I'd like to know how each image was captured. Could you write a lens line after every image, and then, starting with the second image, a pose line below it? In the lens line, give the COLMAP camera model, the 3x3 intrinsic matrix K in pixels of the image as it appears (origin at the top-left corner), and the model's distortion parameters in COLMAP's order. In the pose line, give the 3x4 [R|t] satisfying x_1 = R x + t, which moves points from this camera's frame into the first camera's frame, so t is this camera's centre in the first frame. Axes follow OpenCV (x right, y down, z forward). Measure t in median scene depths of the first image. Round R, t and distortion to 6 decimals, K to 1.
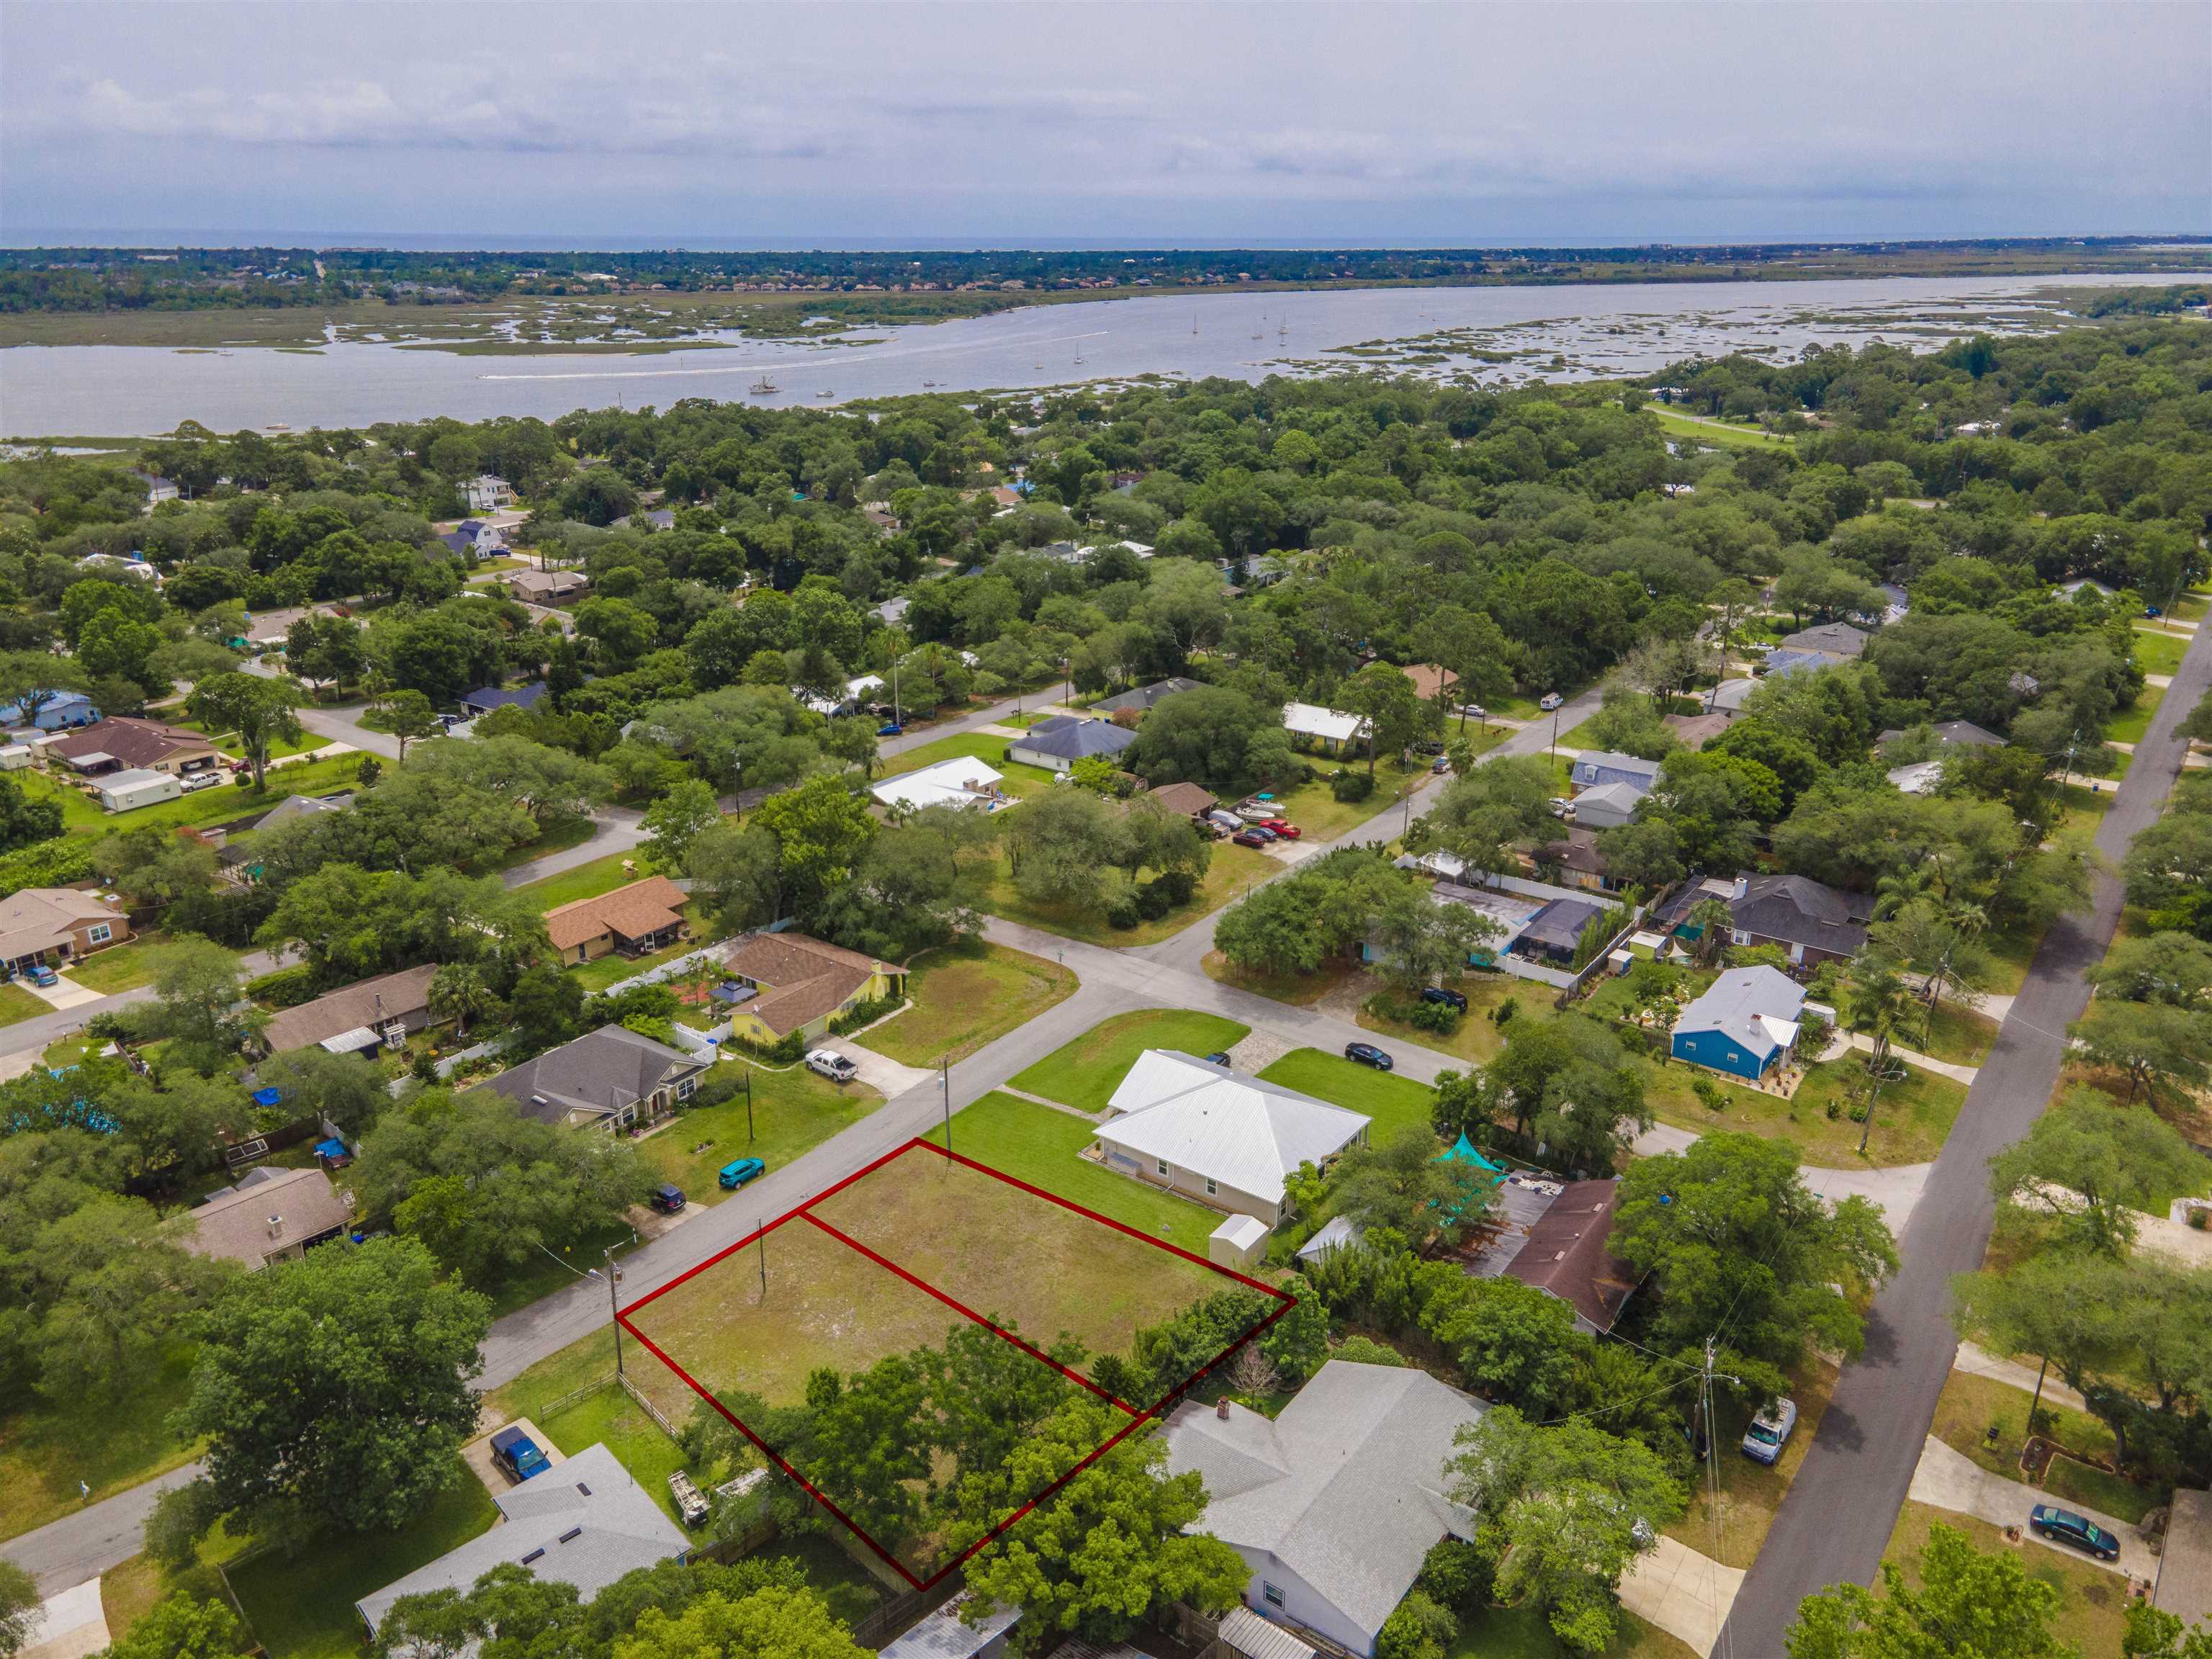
lens RADIAL K [[1607.9, 0, 1113.2], [0, 1607.9, 830.4], [0, 0, 1]] dist [0.040215, 0.000812]
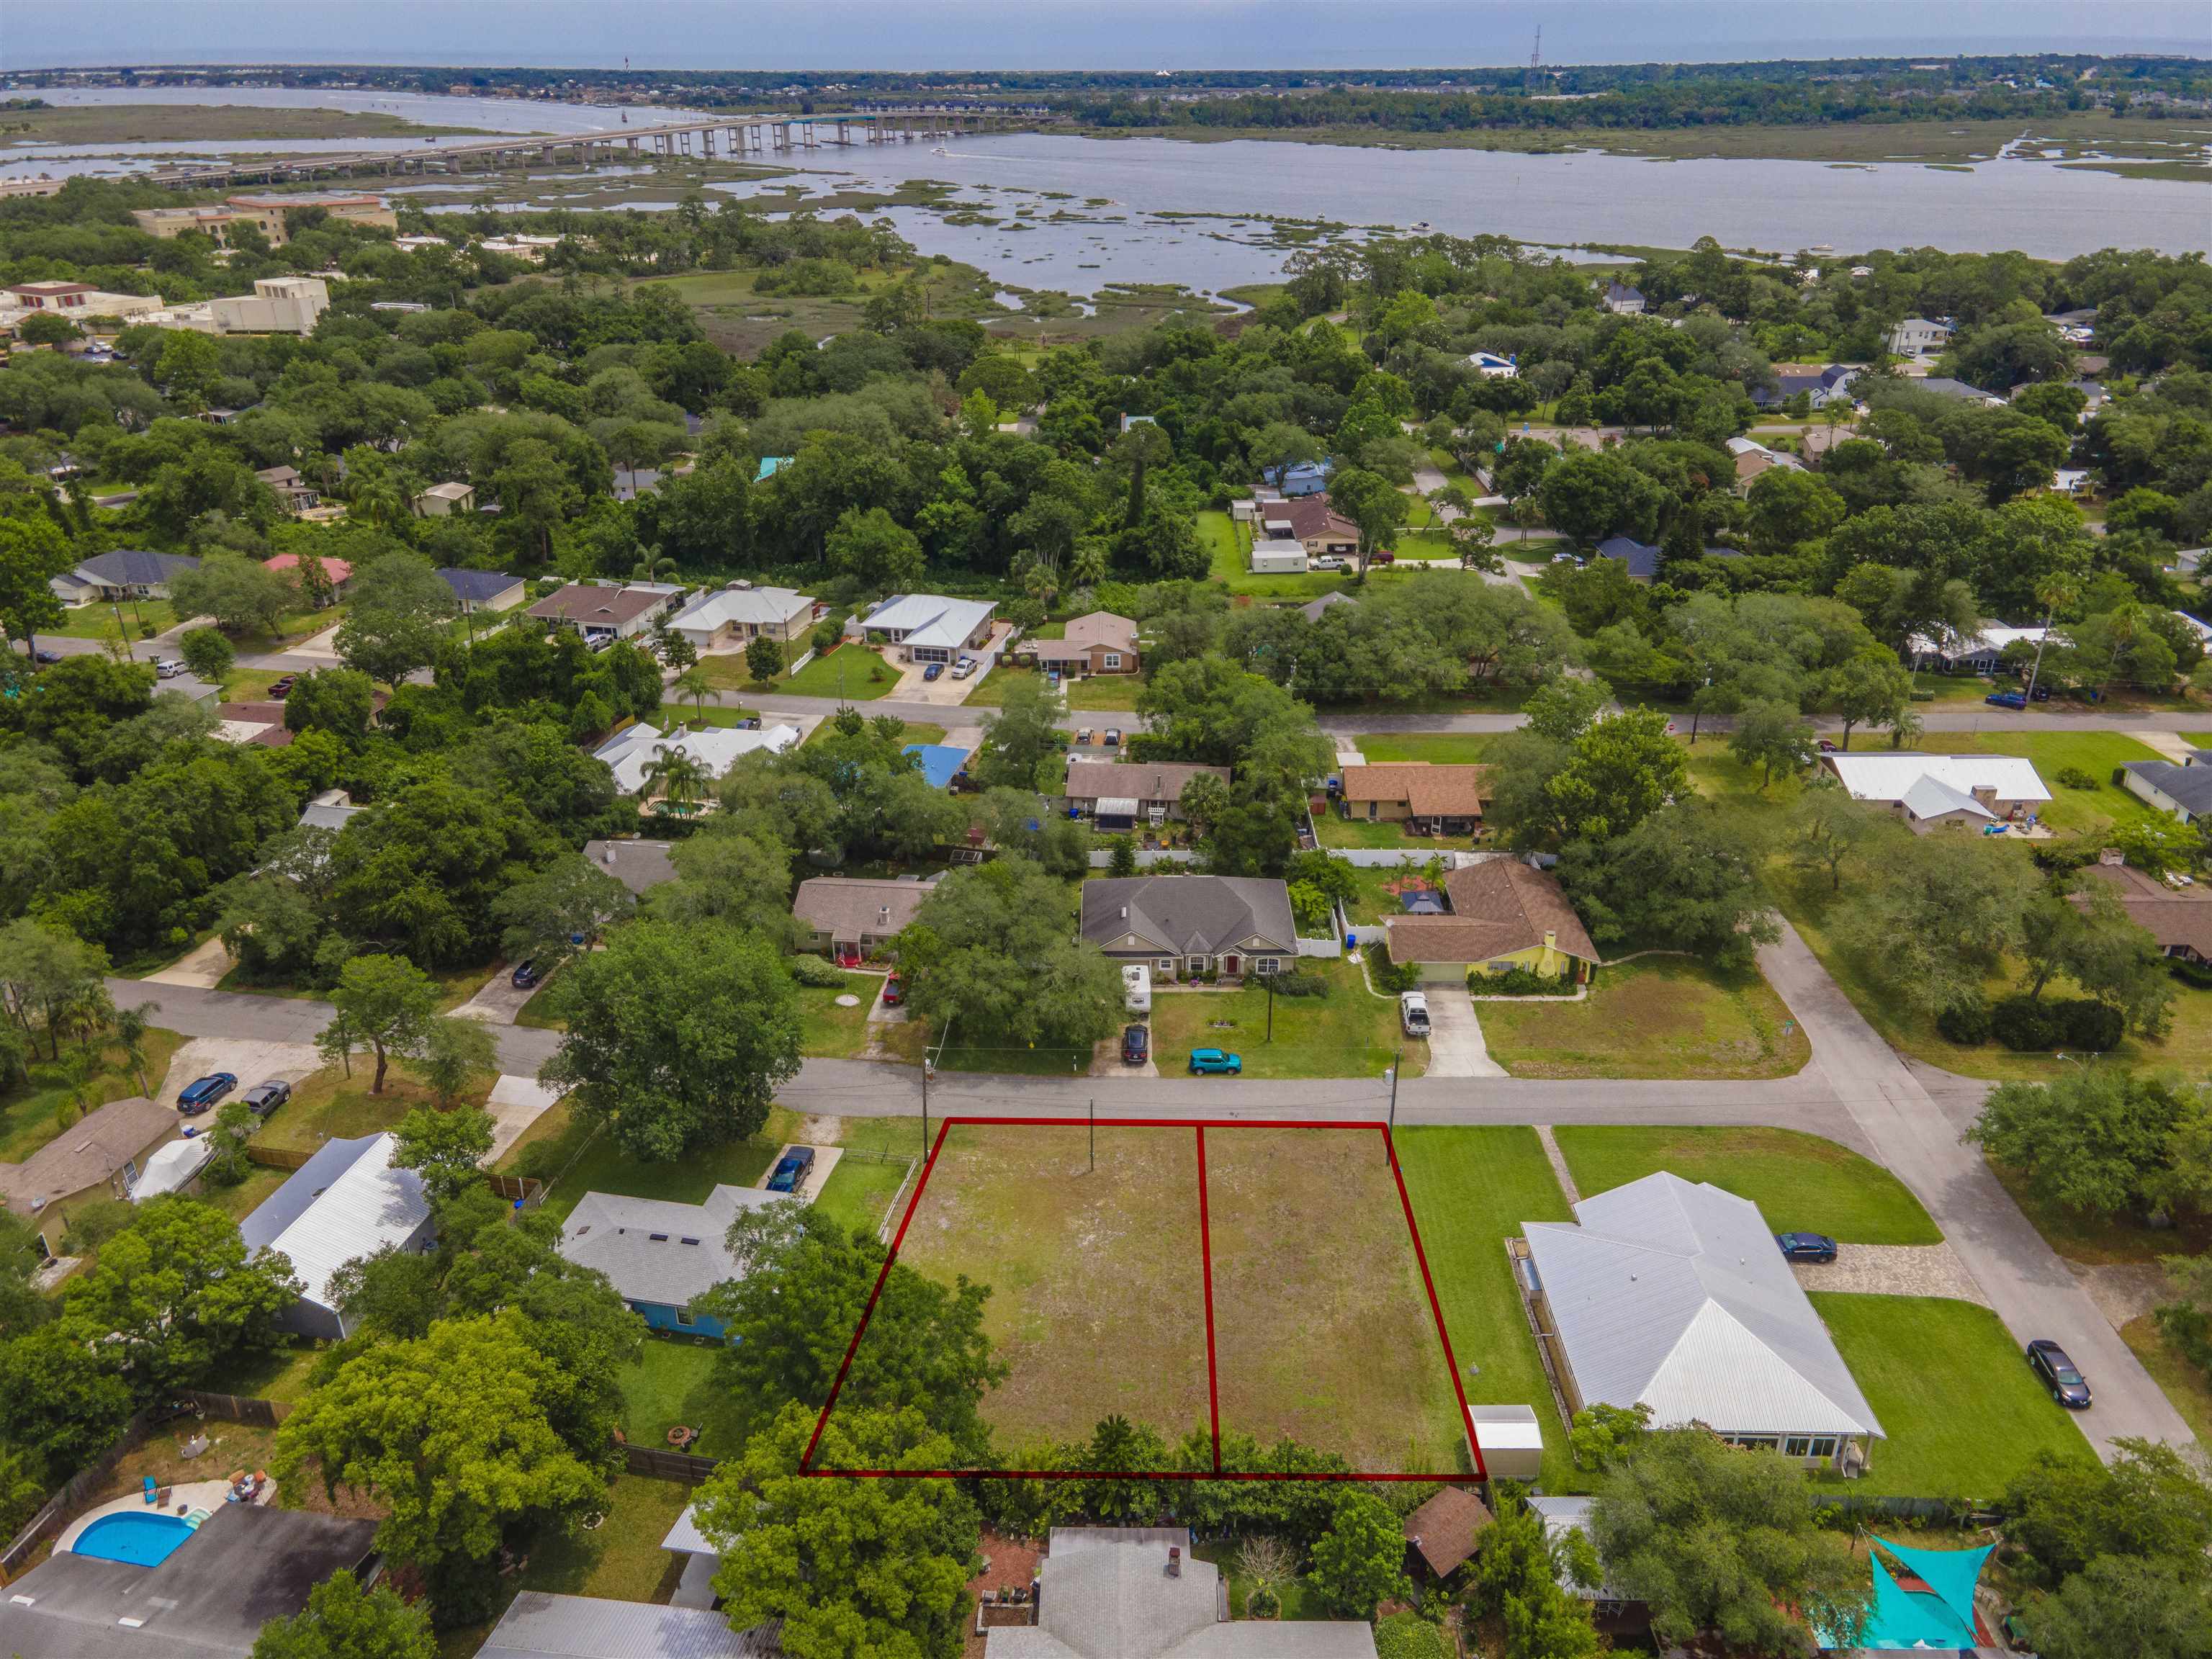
lens RADIAL K [[1607.9, 0, 1113.2], [0, 1607.9, 830.4], [0, 0, 1]] dist [0.040215, 0.000812]
pose [[0.583323, 0.349264, -0.733314, 0.296180], [-0.275587, 0.934378, 0.225808, -0.088909], [0.764059, 0.070373, 0.641297, 0.253944]]
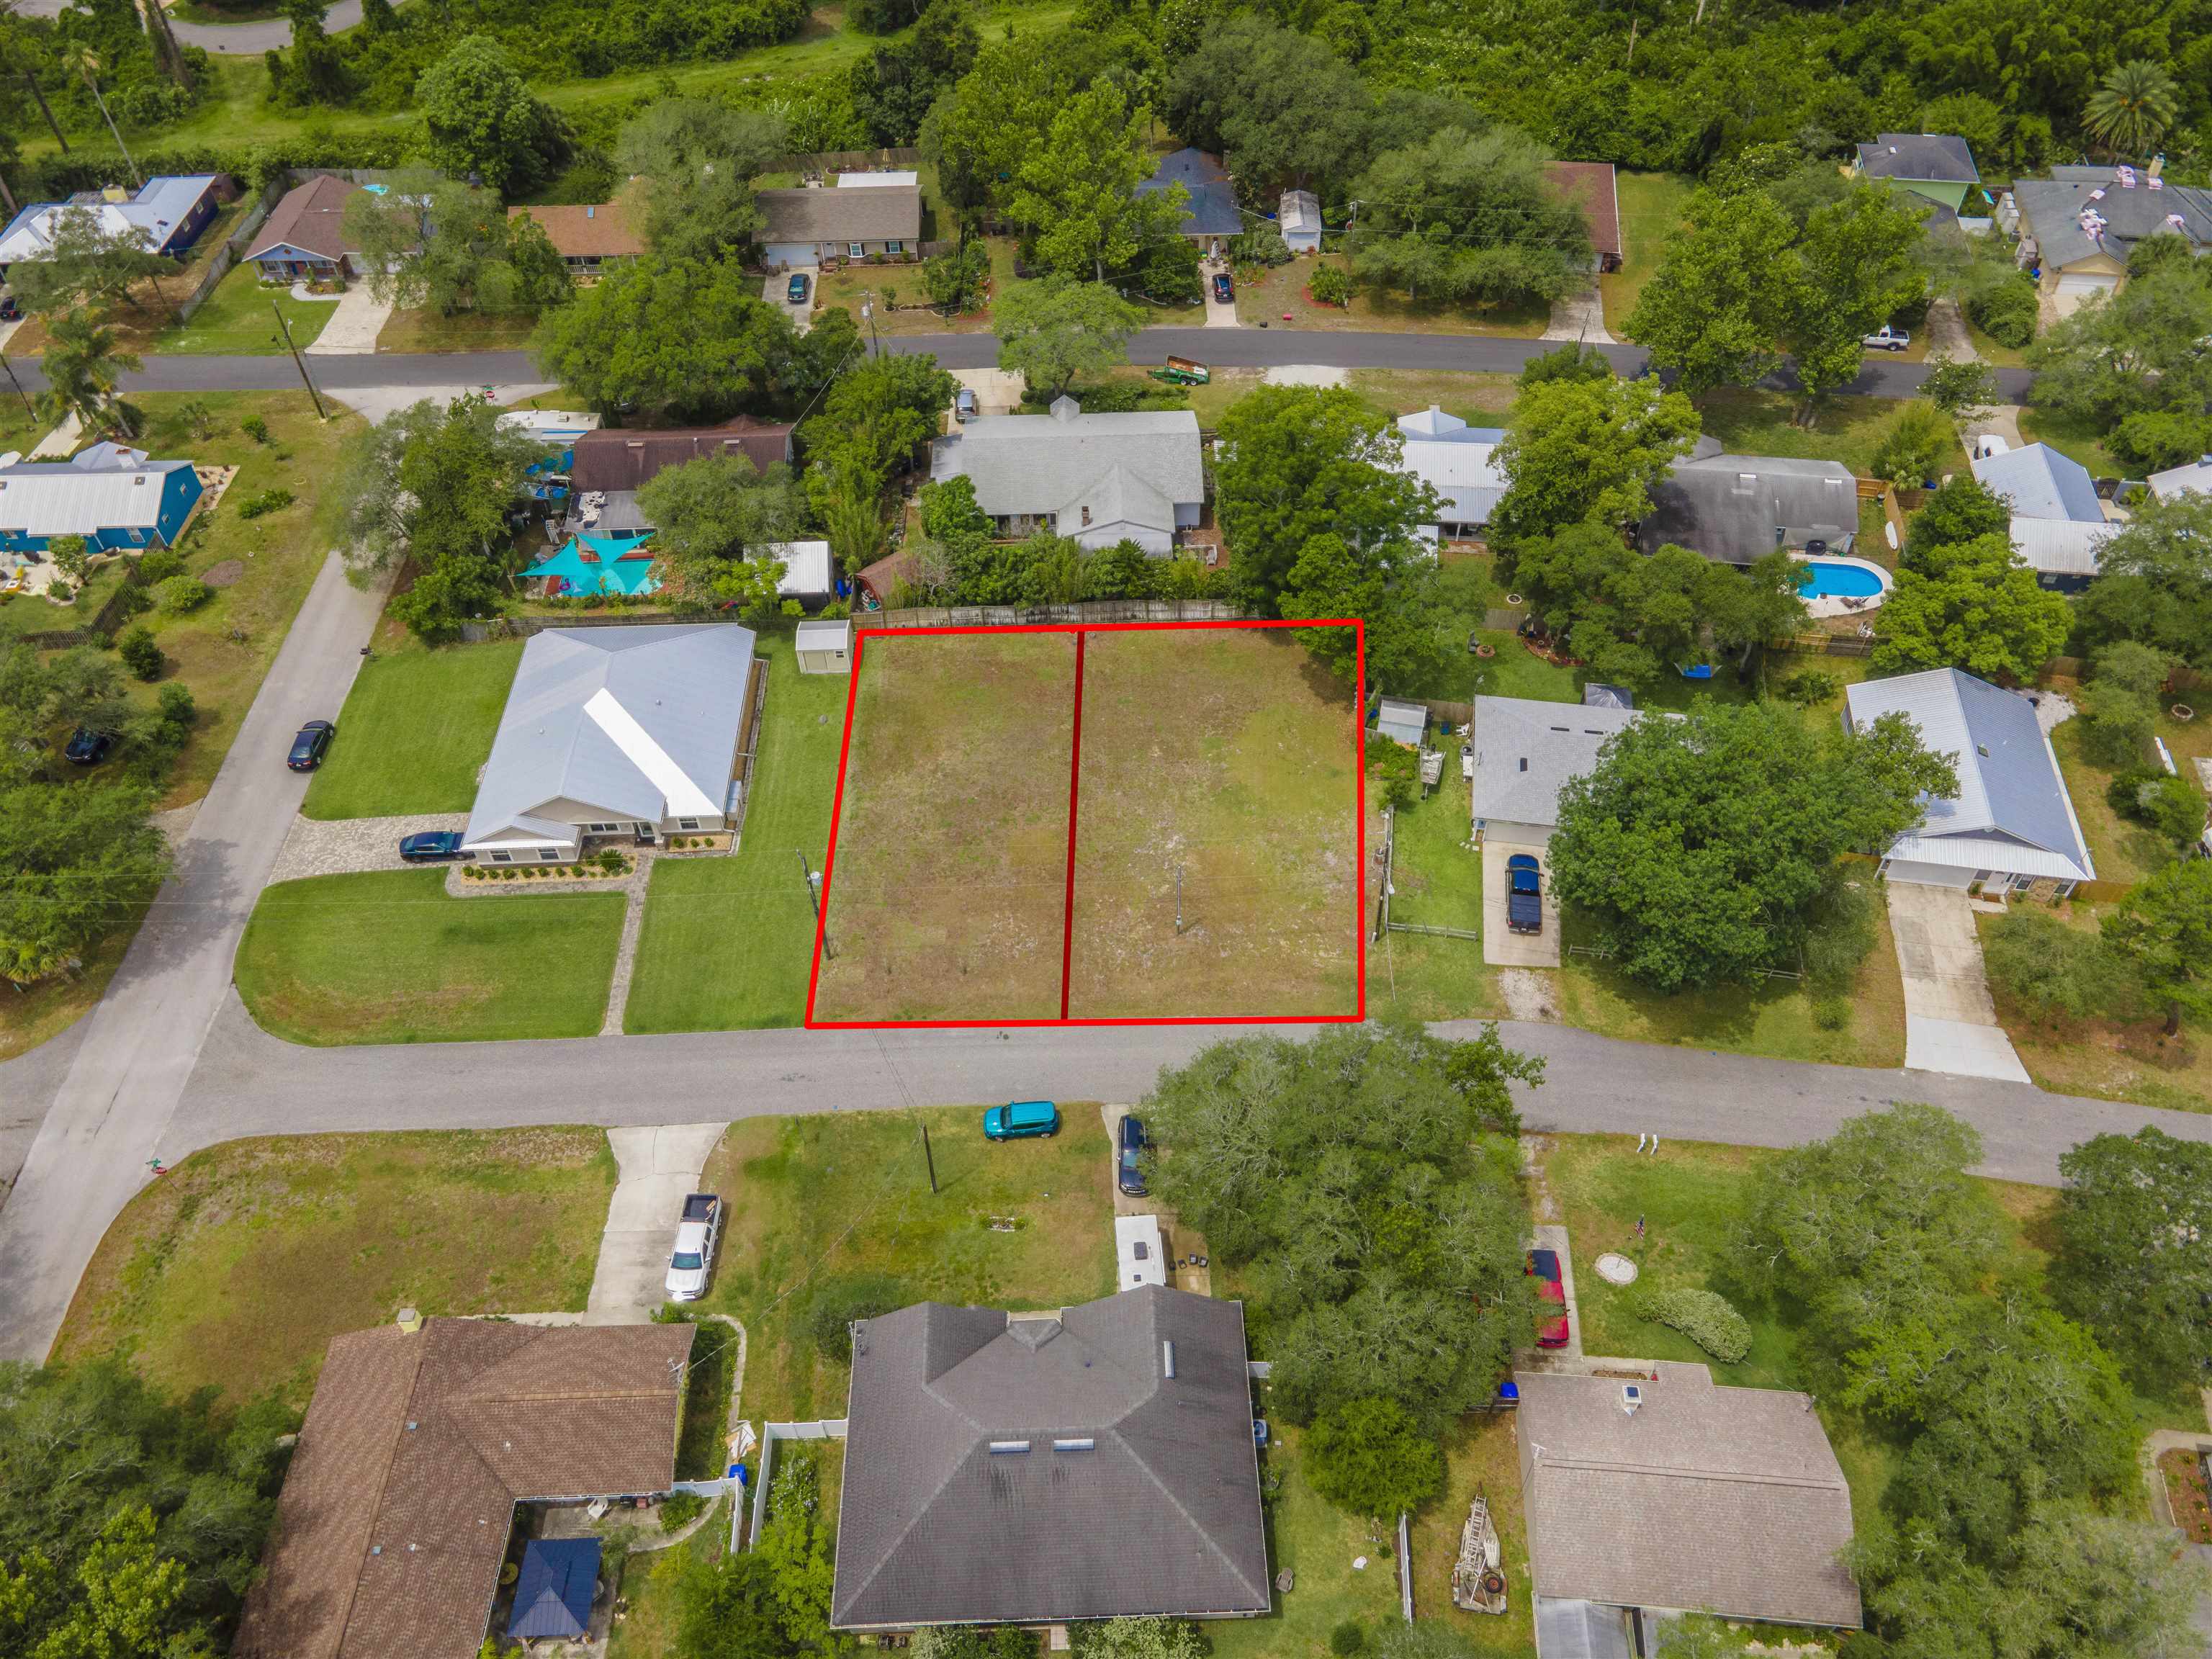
lens RADIAL K [[1607.0, 0, 1106.0], [0, 1607.0, 829.5], [0, 0, 1]] dist [0.020220, 0.046939]
pose [[-0.611821, -0.576445, 0.541652, -0.416182], [0.285572, 0.477616, 0.830862, -0.300470], [-0.737648, 0.663019, -0.127598, 0.749021]]
